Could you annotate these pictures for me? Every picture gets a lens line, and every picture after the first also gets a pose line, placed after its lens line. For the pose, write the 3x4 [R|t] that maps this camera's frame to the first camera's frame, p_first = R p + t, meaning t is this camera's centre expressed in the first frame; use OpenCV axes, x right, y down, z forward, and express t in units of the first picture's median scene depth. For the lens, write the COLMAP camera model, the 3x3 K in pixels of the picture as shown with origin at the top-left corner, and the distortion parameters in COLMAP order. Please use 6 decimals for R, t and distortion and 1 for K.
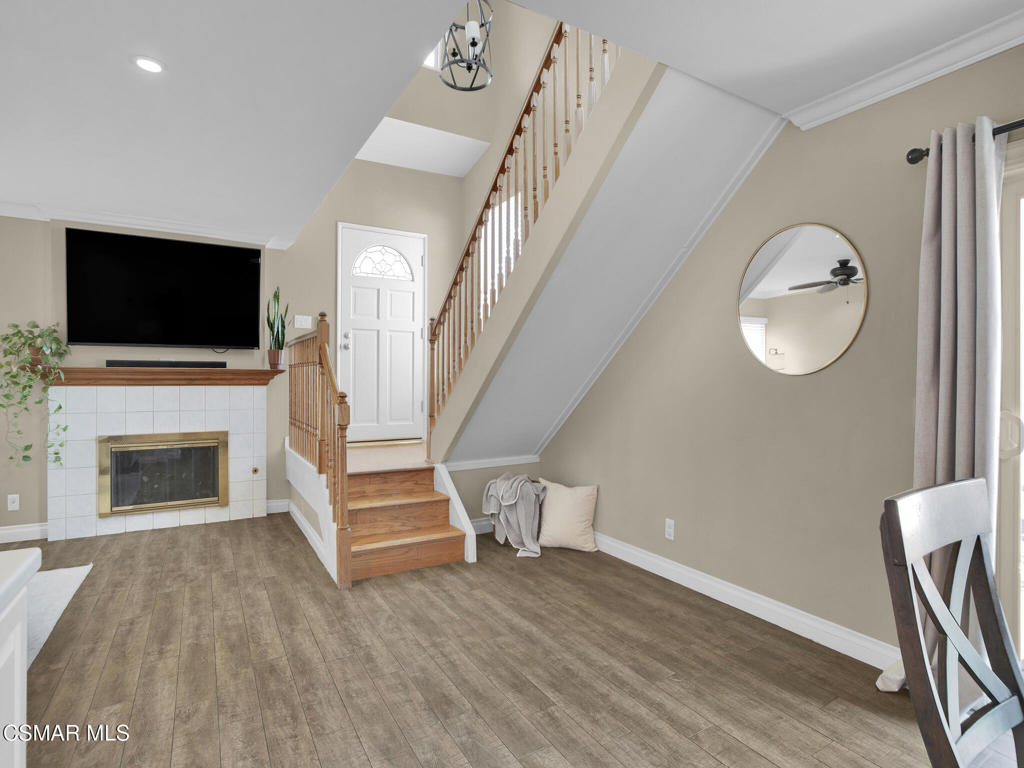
lens RADIAL K [[516.0, 0, 509.7], [0, 516.0, 381.7], [0, 0, 1]] dist [-0.024182, 0.005150]
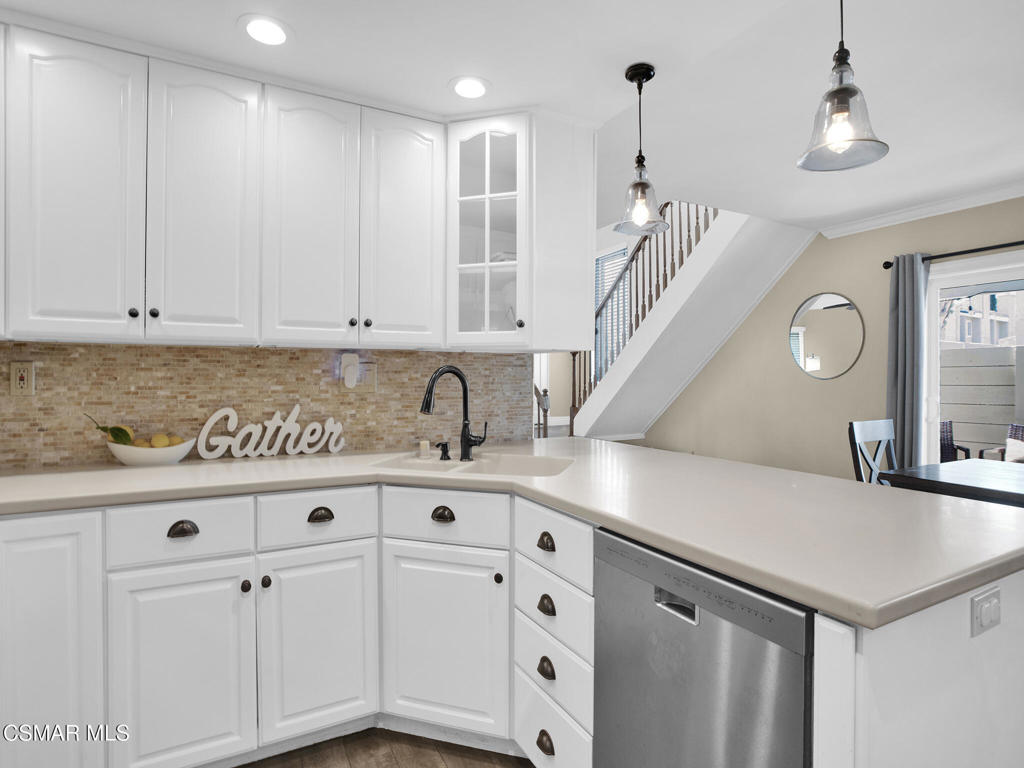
lens RADIAL K [[516.0, 0, 512.5], [0, 516.0, 384.3], [0, 0, 1]] dist [-0.024182, 0.005150]
pose [[0.998340, 0.002960, -0.057527, -0.576004], [-0.003013, 0.999995, -0.000835, 0.016269], [0.057524, 0.001007, 0.998344, -1.148385]]
